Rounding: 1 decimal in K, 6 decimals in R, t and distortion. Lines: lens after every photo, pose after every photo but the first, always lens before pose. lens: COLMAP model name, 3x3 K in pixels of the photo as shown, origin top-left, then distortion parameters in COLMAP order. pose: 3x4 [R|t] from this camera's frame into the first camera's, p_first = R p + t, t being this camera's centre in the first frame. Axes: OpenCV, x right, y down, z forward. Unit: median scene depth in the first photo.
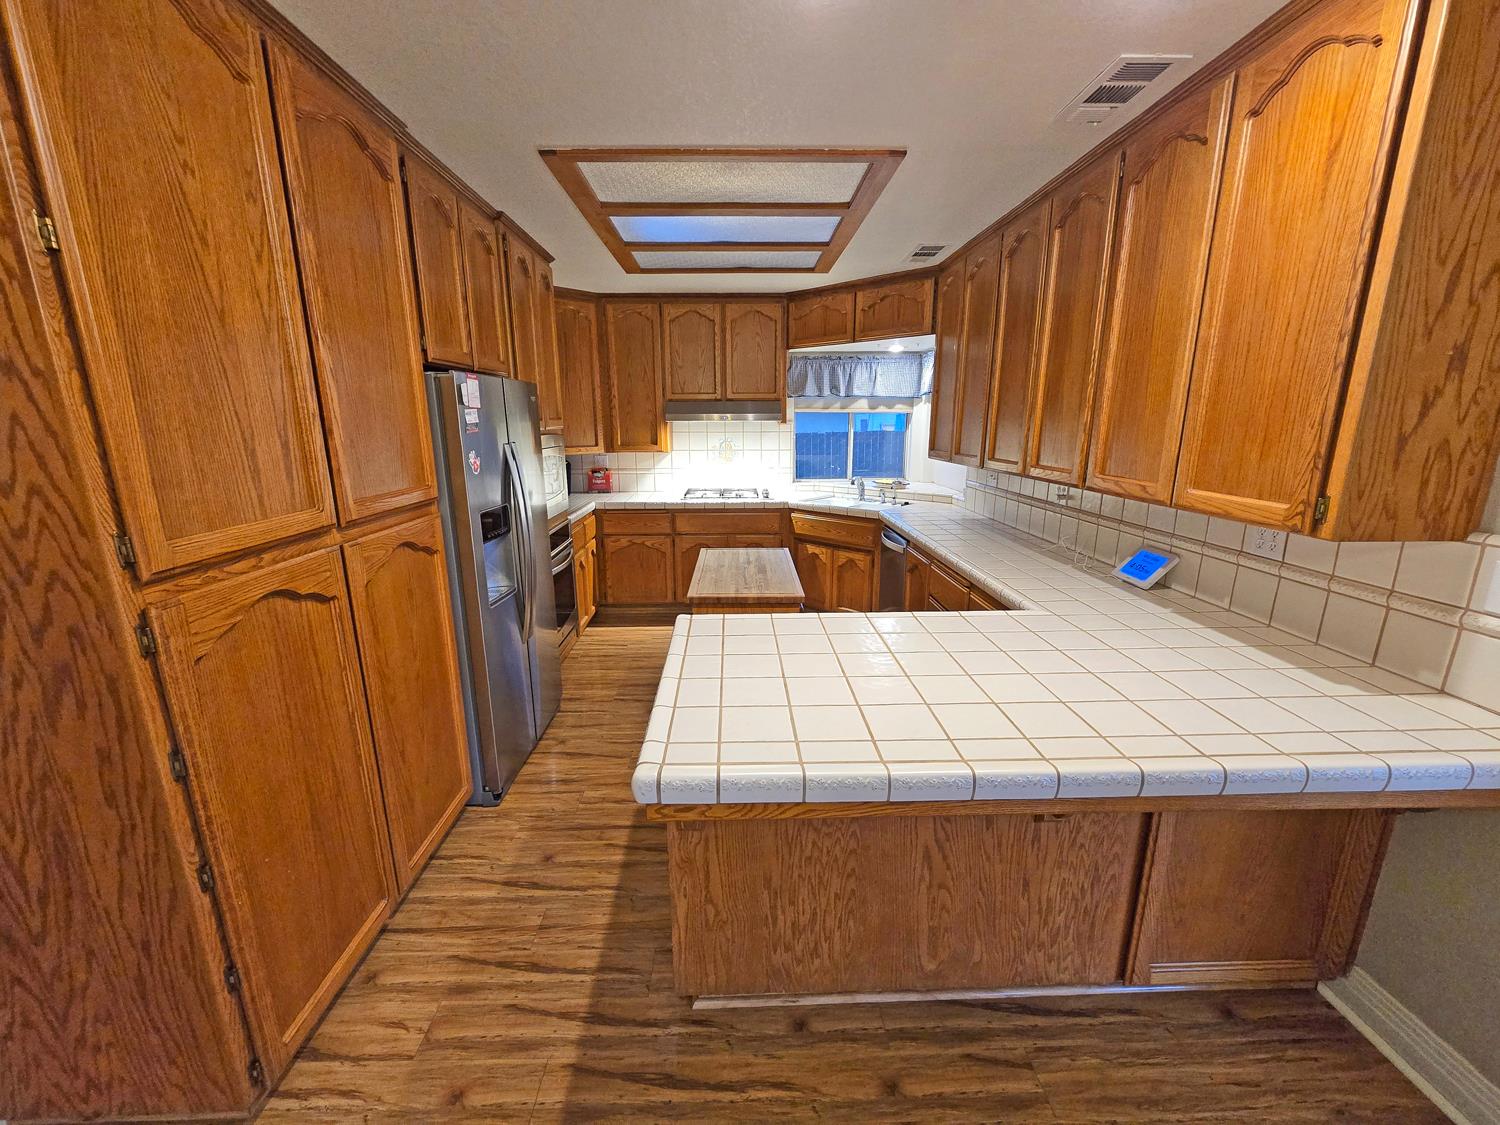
lens RADIAL K [[615.6, 0, 746.6], [0, 615.6, 563.5], [0, 0, 1]] dist [-0.008196, 0.002470]
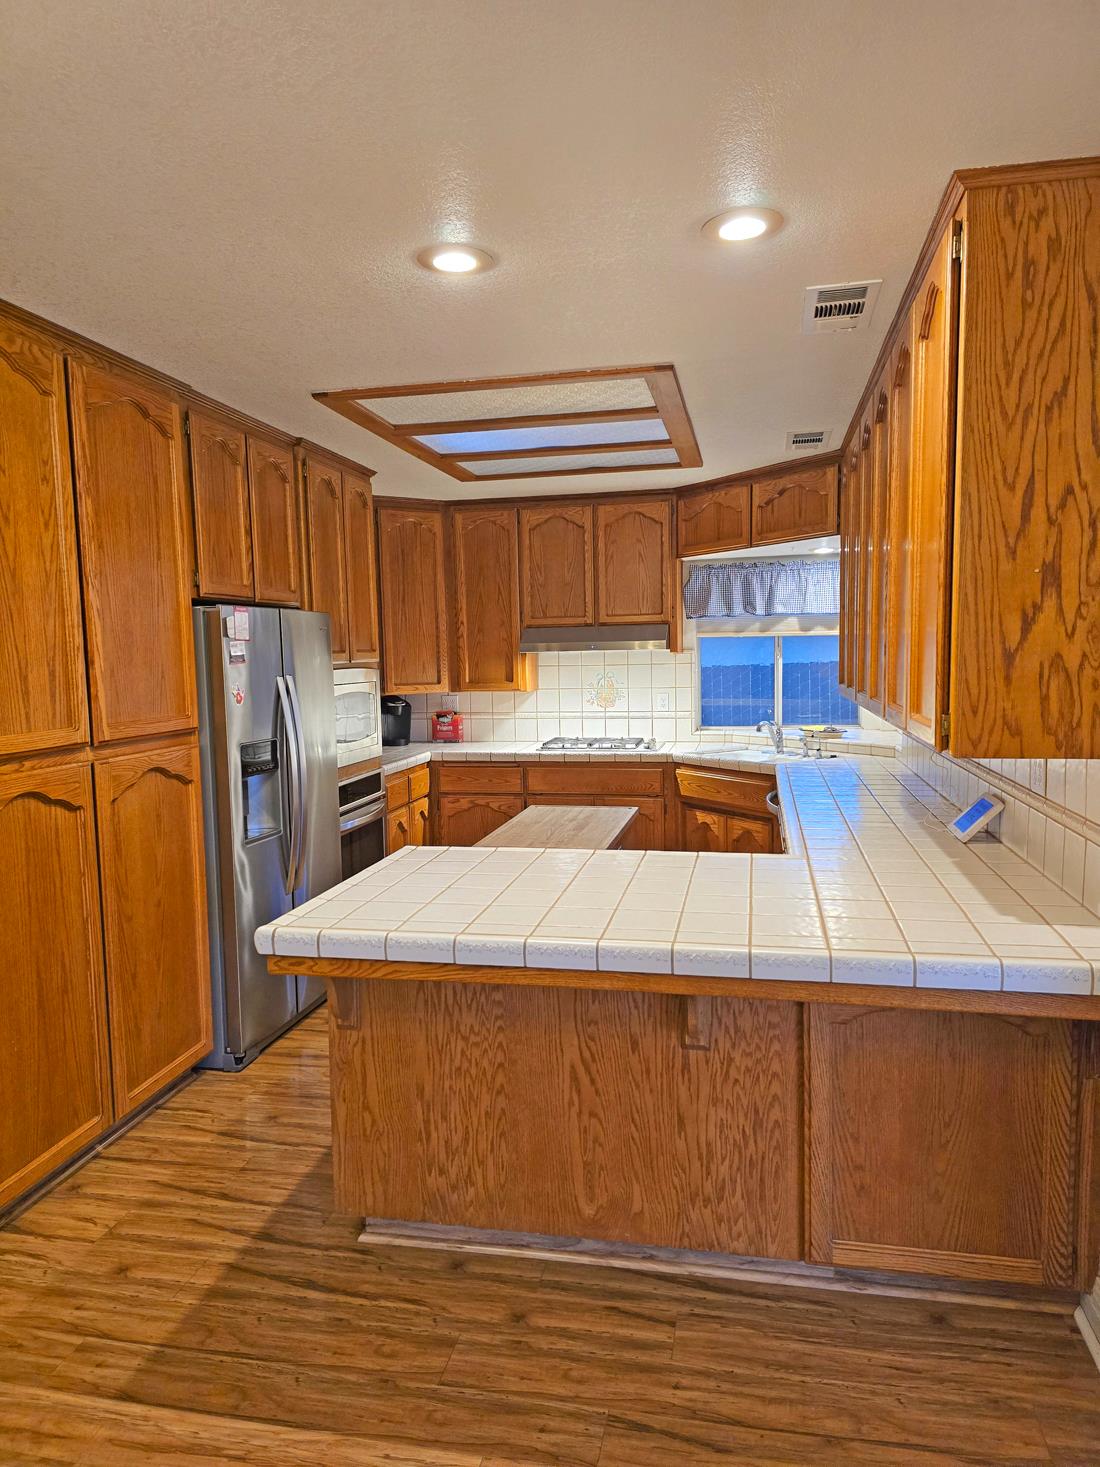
lens RADIAL K [[979.6, 0, 553.7], [0, 979.6, 738.5], [0, 0, 1]] dist [0.077303, -0.076444]
pose [[0.974118, 0.005102, -0.225981, 0.435586], [-0.036604, 0.990111, -0.135428, 0.108894], [0.223055, 0.140195, 0.964672, -0.432085]]
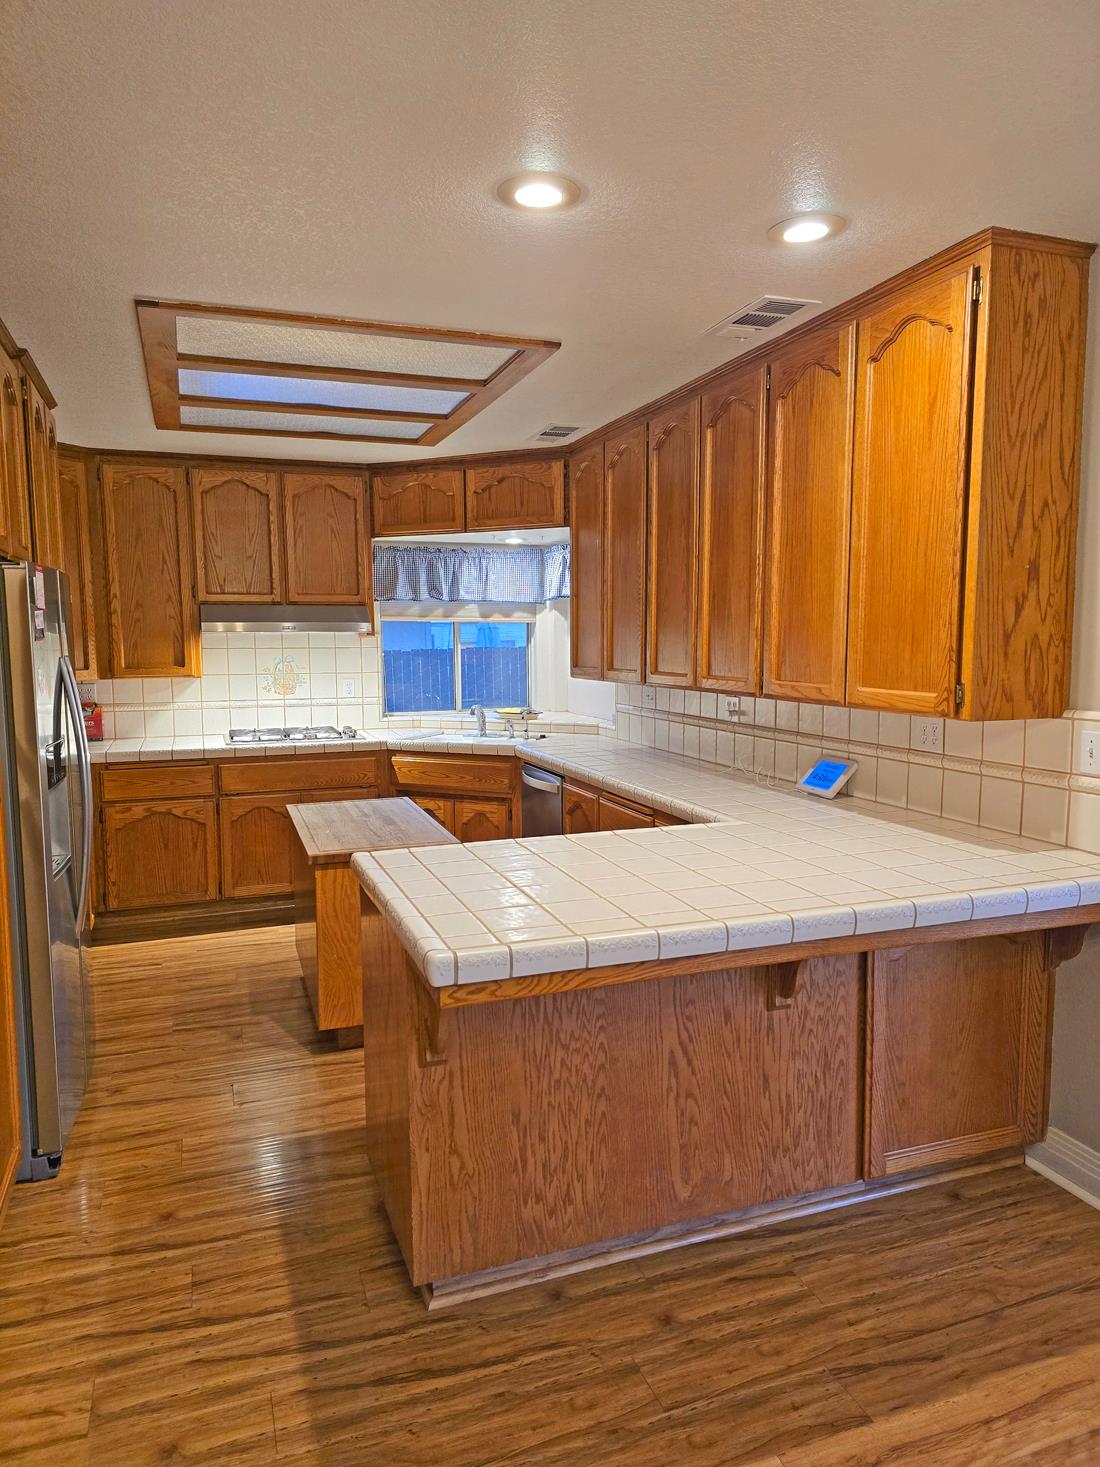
lens RADIAL K [[979.3, 0, 550.0], [0, 979.3, 733.5], [0, 0, 1]] dist [0.086300, -0.085767]
pose [[0.947754, -0.035469, 0.317025, -0.257801], [0.076639, 0.990010, -0.118350, 0.094367], [-0.309661, 0.136463, 0.941004, -0.336643]]
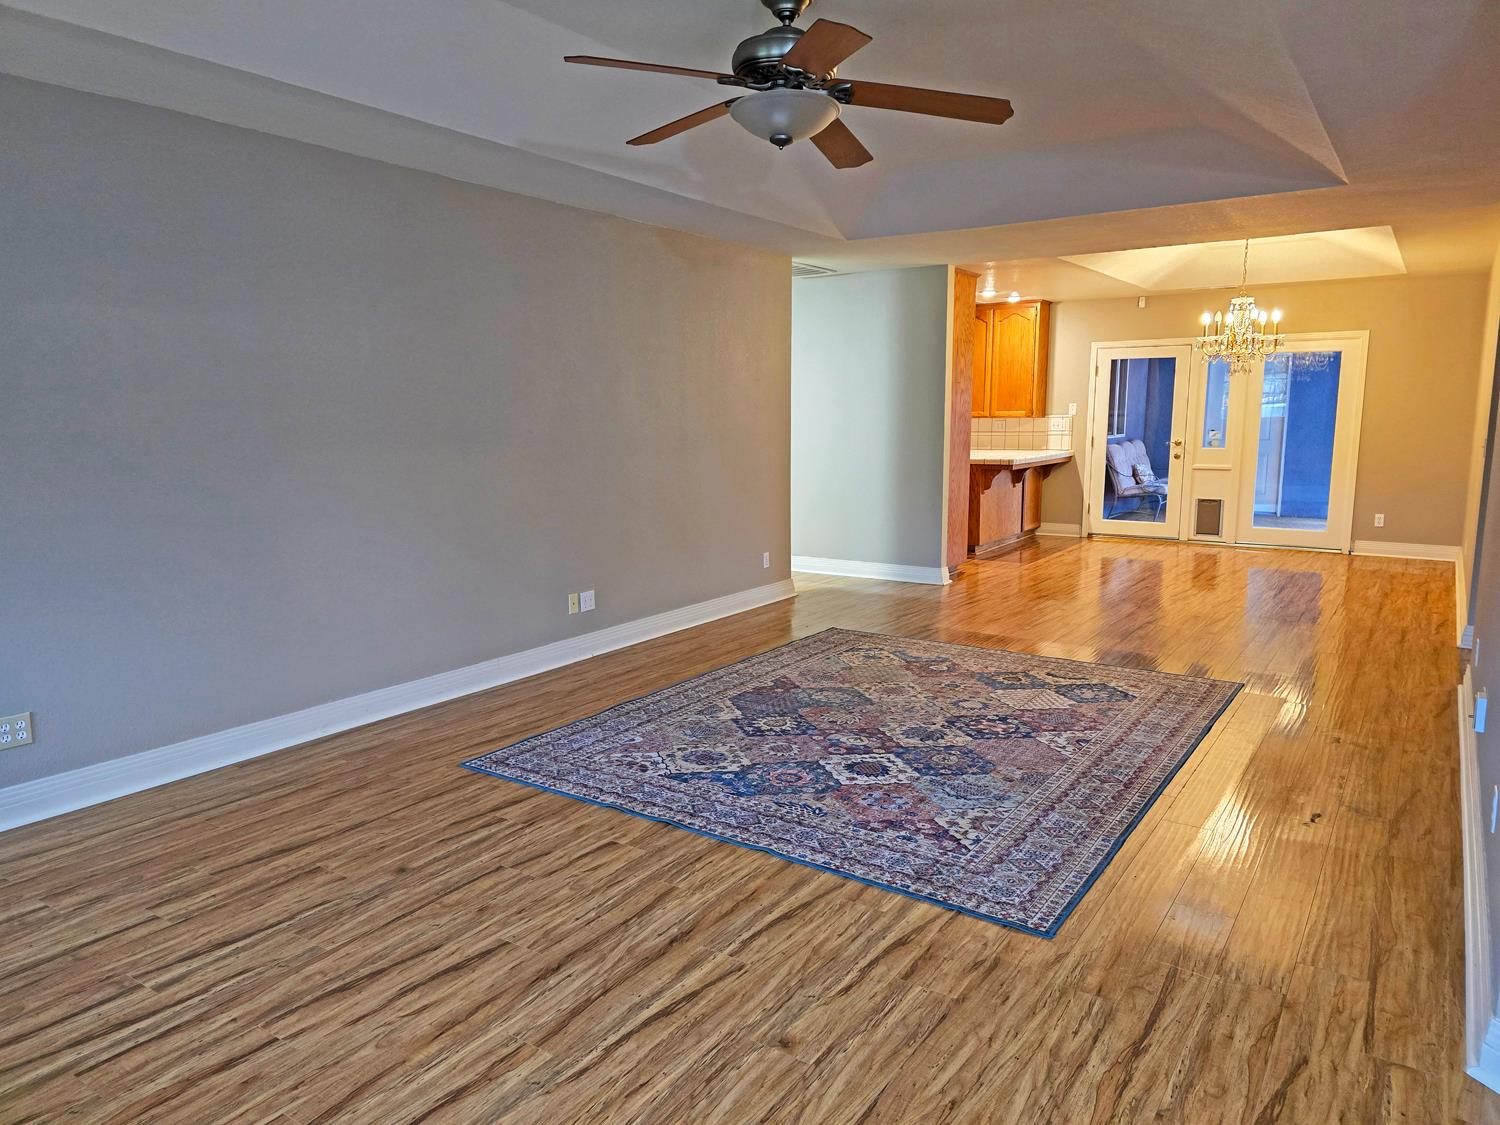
lens RADIAL K [[1001.6, 0, 747.4], [0, 1001.6, 554.0], [0, 0, 1]] dist [0.077303, -0.076444]
pose [[0.581340, -0.118531, 0.804981, -4.299986], [0.191483, 0.981476, 0.006234, 0.332180], [-0.790808, 0.150516, 0.593268, -1.094157]]
